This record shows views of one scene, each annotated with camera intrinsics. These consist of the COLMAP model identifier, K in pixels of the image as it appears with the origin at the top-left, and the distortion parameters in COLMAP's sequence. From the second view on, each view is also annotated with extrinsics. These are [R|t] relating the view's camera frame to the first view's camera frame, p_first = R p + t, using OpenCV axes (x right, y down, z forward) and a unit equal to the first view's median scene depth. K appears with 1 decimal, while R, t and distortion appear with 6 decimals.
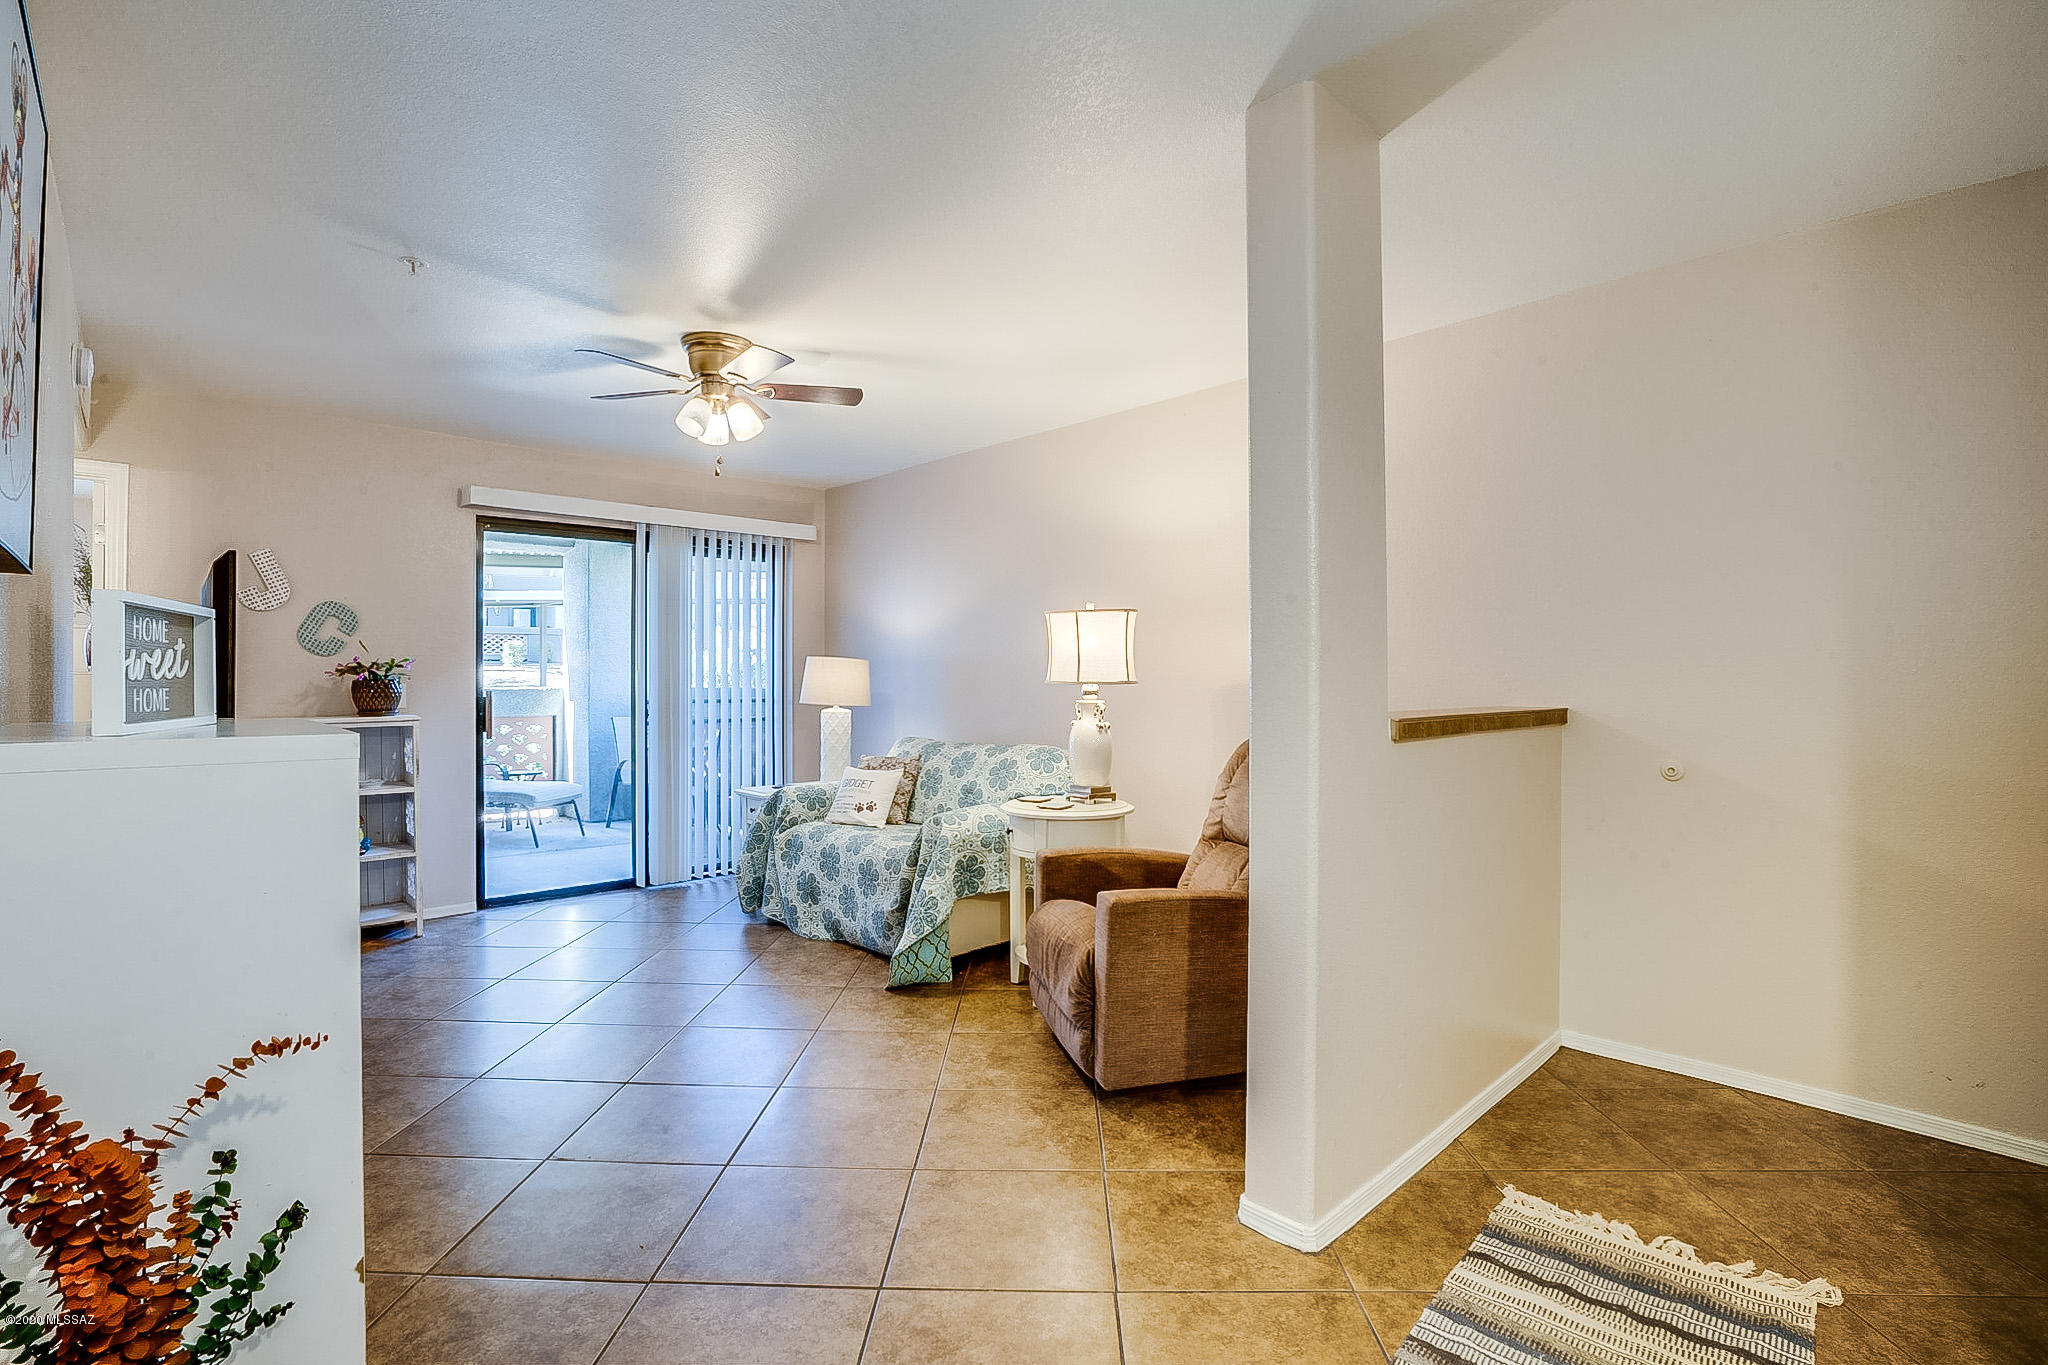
lens RADIAL K [[954.4, 0, 1012.4], [0, 954.4, 676.3], [0, 0, 1]] dist [-0.061966, 0.019925]
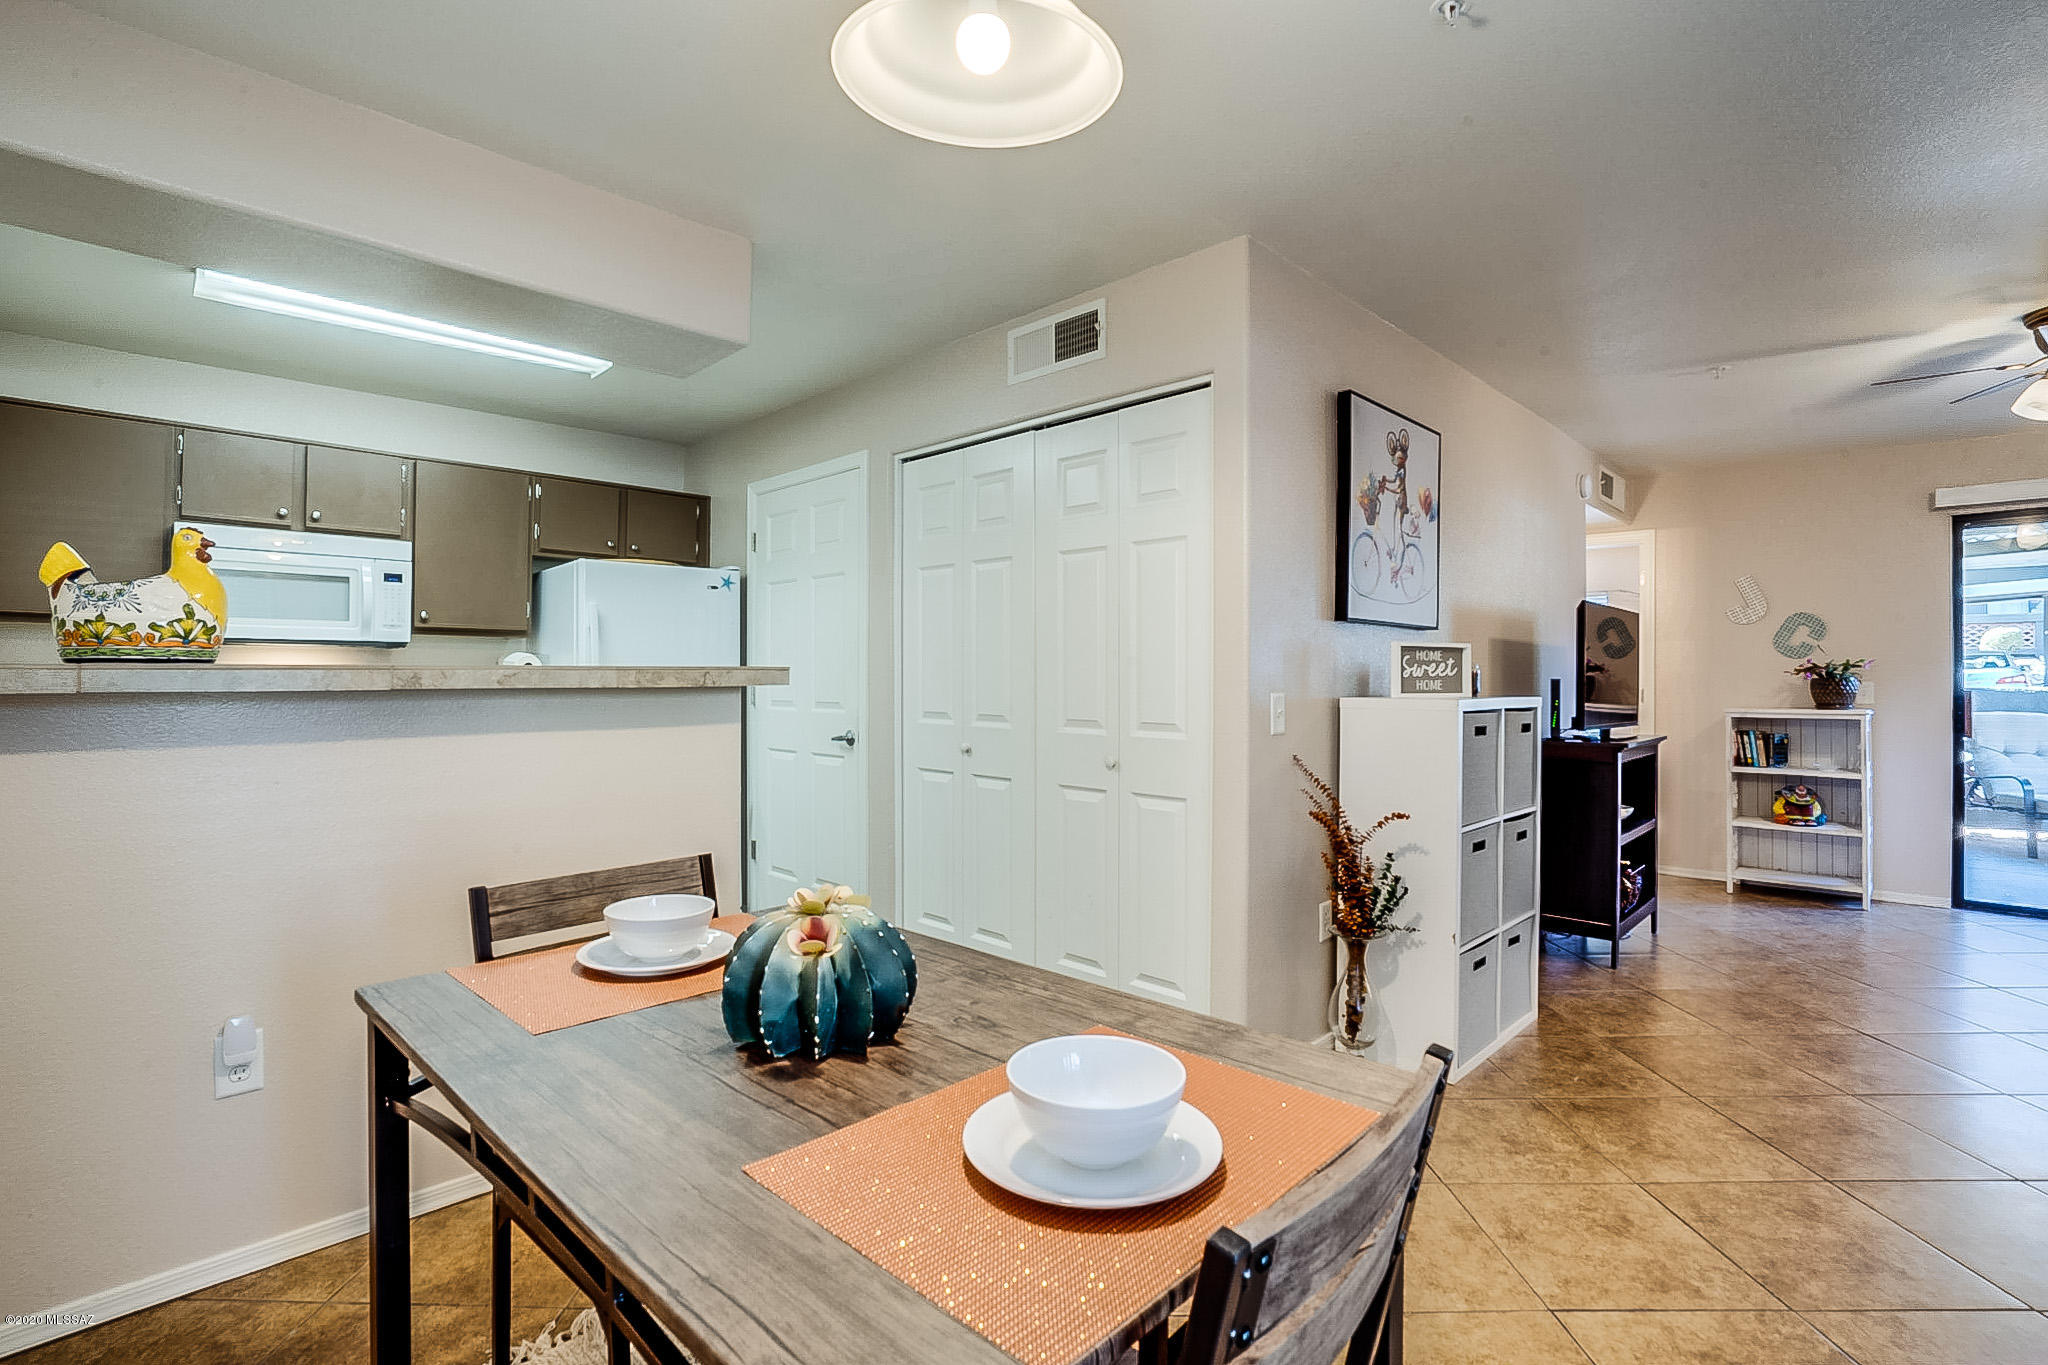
lens RADIAL K [[954.4, 0, 1012.4], [0, 954.4, 676.3], [0, 0, 1]] dist [-0.061966, 0.019925]
pose [[0.020036, 0.001857, -0.999798, 0.425482], [-0.000566, 0.999998, 0.001846, -0.000210], [0.999799, 0.000528, 0.020037, -0.036910]]
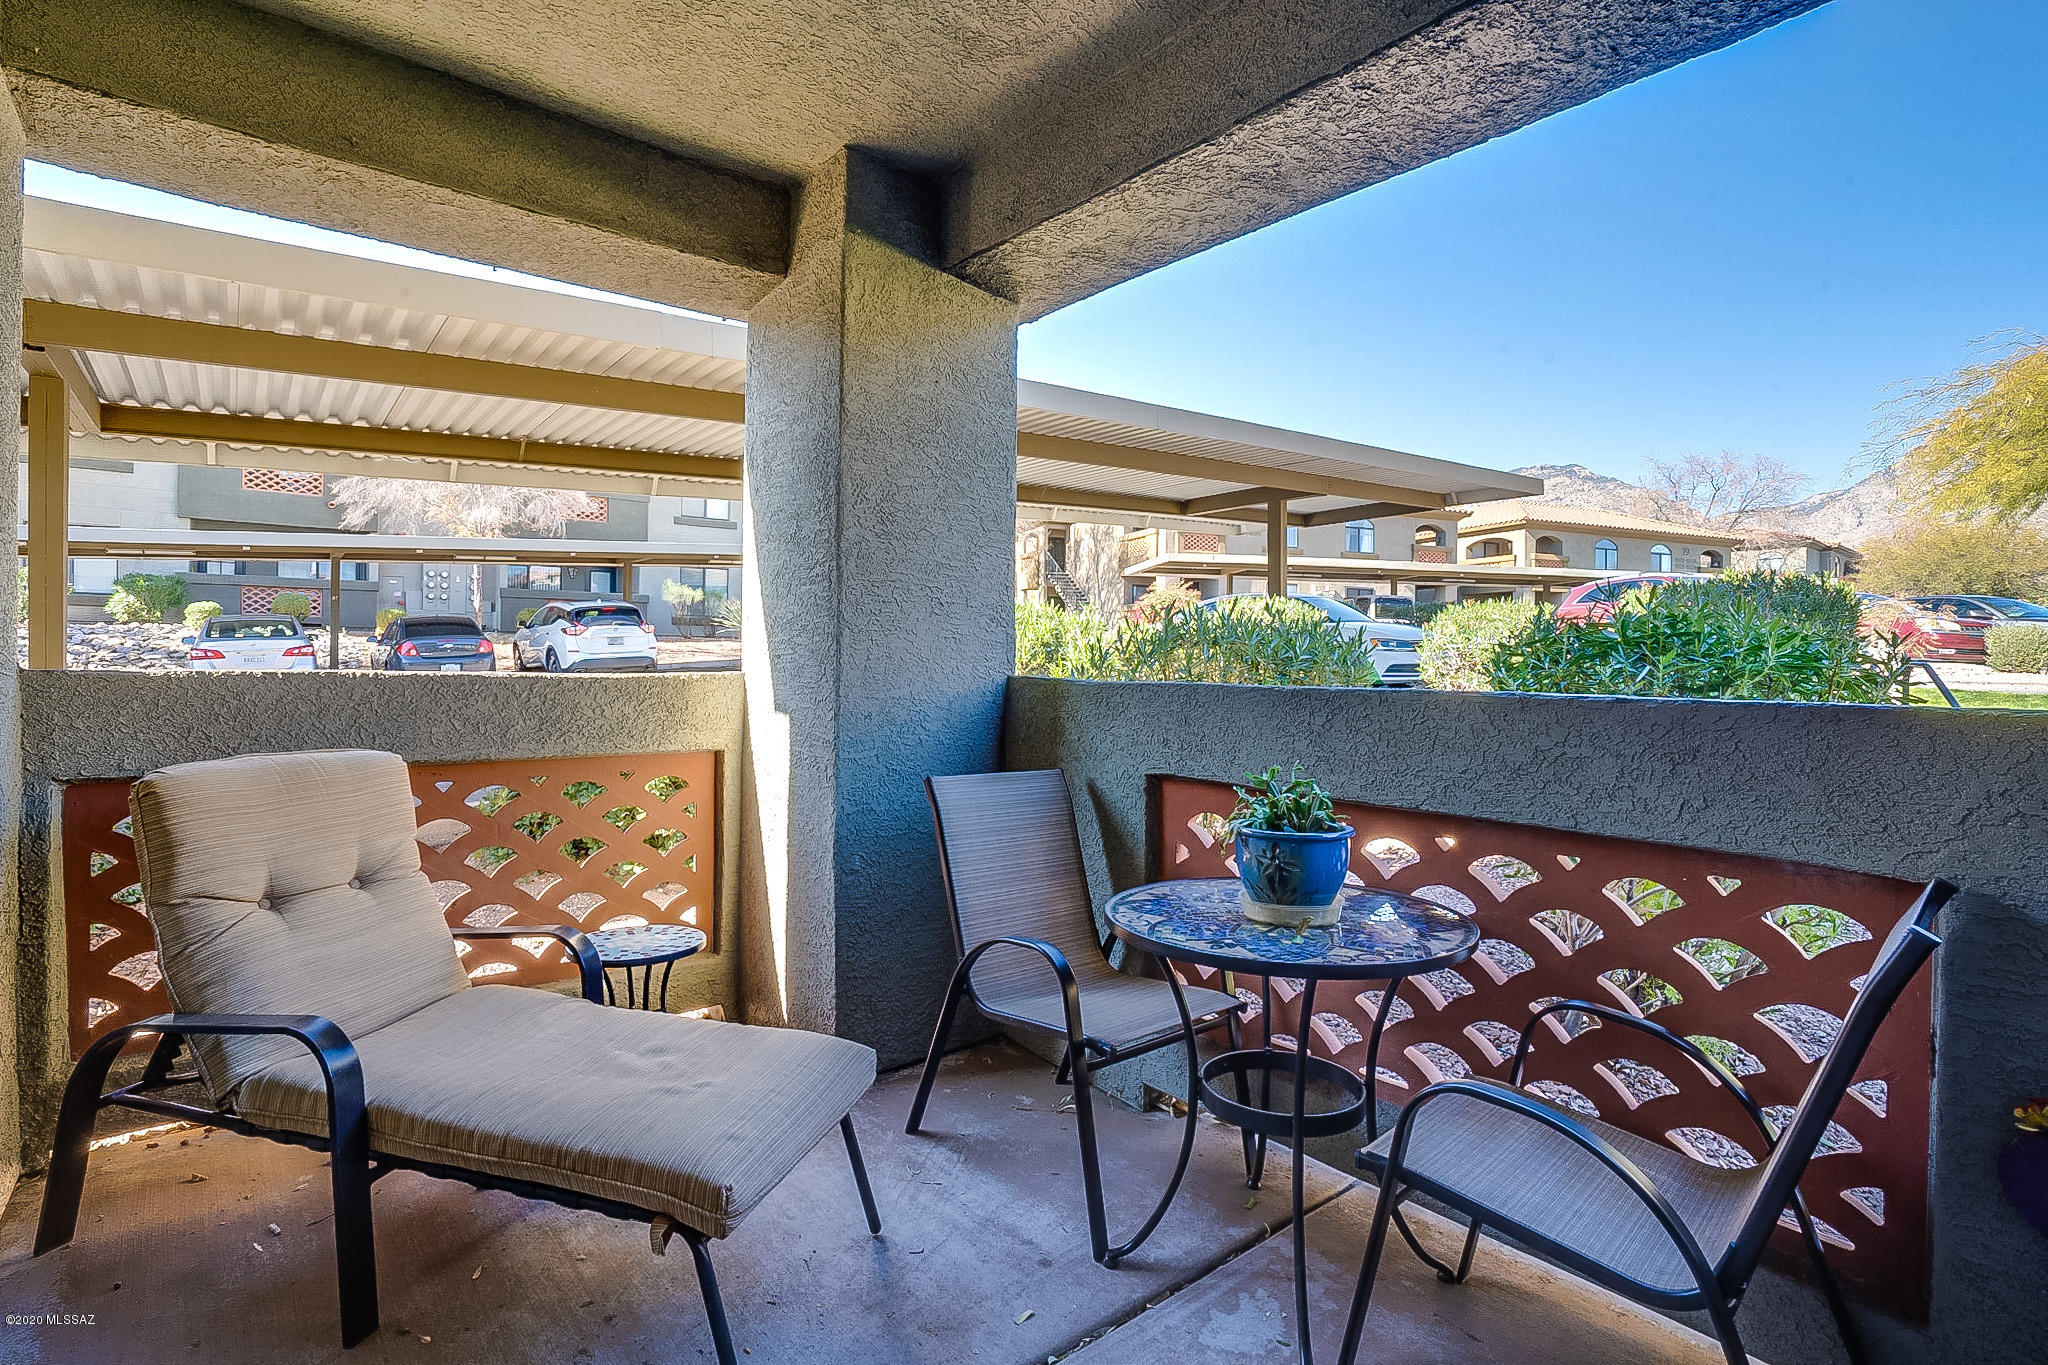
lens RADIAL K [[954.4, 0, 1012.4], [0, 954.4, 676.3], [0, 0, 1]] dist [-0.061966, 0.019925]
pose [[0.997812, 0.012517, -0.064921, -0.665626], [-0.011170, 0.999715, 0.021080, 0.005980], [0.065166, -0.020308, 0.997668, 1.219939]]
